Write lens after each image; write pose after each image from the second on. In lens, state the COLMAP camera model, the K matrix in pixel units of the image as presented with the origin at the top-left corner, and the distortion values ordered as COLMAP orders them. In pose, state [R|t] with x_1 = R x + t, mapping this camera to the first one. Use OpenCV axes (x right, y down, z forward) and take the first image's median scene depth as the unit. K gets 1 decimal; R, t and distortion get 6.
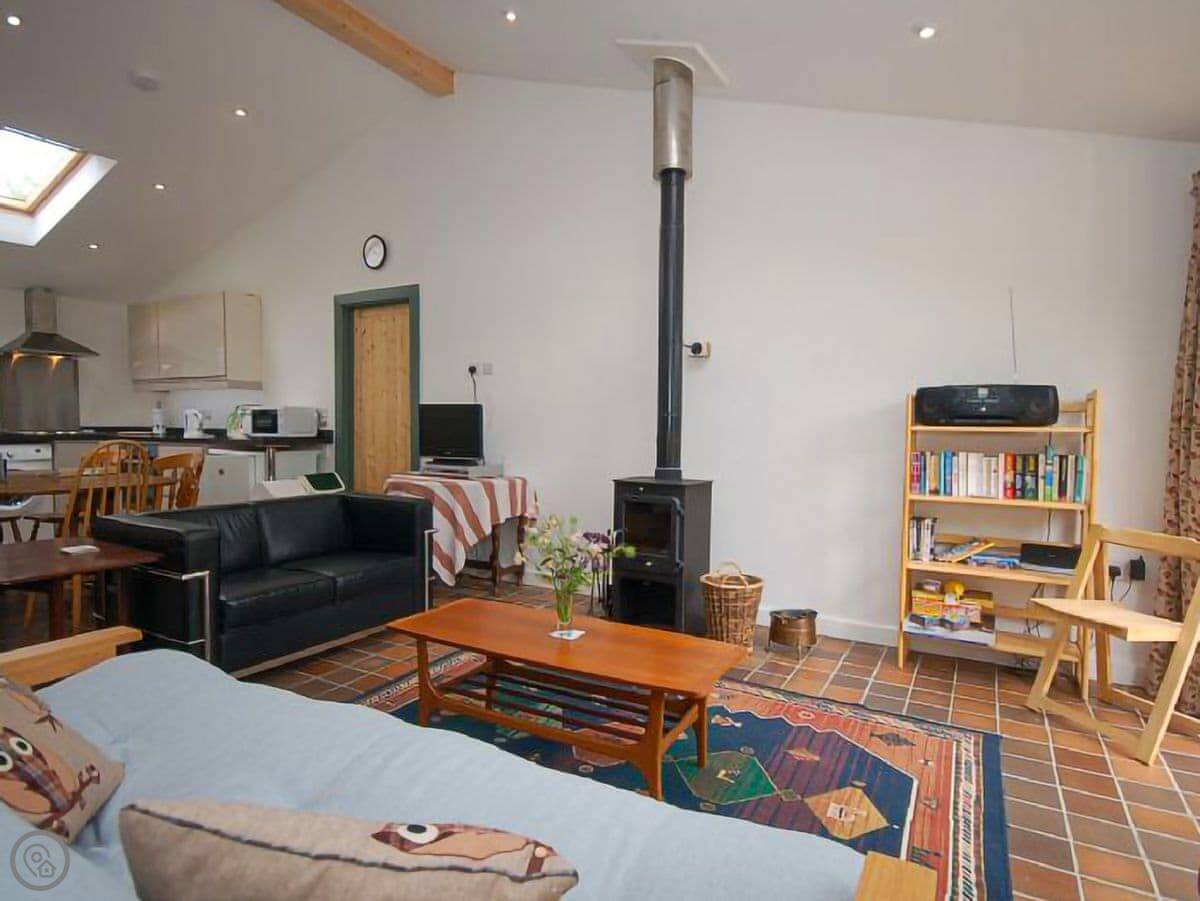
lens RADIAL K [[690.8, 0, 600.0], [0, 690.8, 450.5], [0, 0, 1]] dist [0.009963, 0.001503]
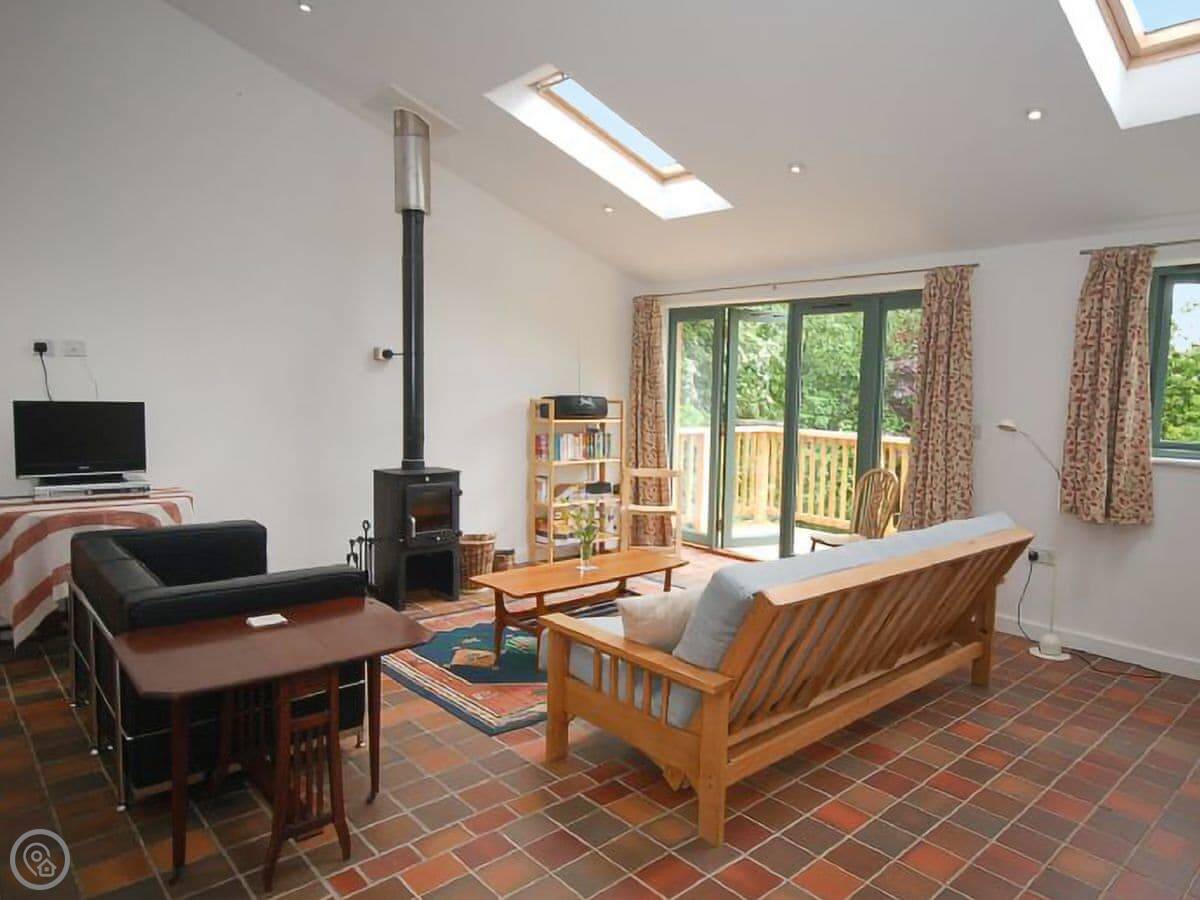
lens RADIAL K [[778.3, 0, 654.0], [0, 778.3, 448.3], [0, 0, 1]] dist [0.015854, -0.000008]
pose [[0.292655, -0.077603, 0.953064, -1.165079], [0.017070, 0.996967, 0.075936, -0.098612], [-0.956066, -0.005954, 0.293092, 0.233431]]
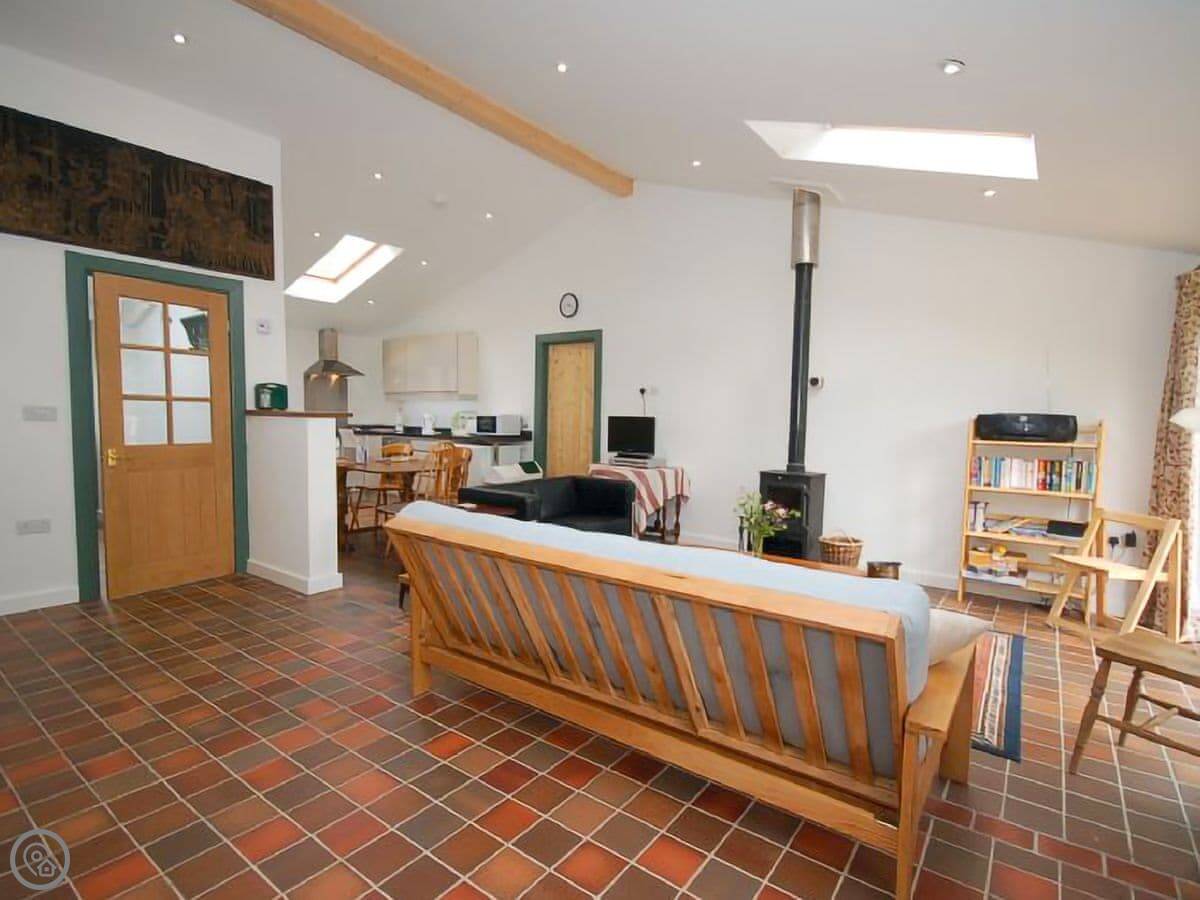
lens RADIAL K [[592.0, 0, 608.9], [0, 592.0, 457.3], [0, 0, 1]] dist [-0.001067, -0.000272]
pose [[0.992143, 0.017624, -0.123859, -0.159027], [-0.014441, 0.999543, 0.026549, -0.019649], [0.124270, -0.024551, 0.991945, -0.343712]]
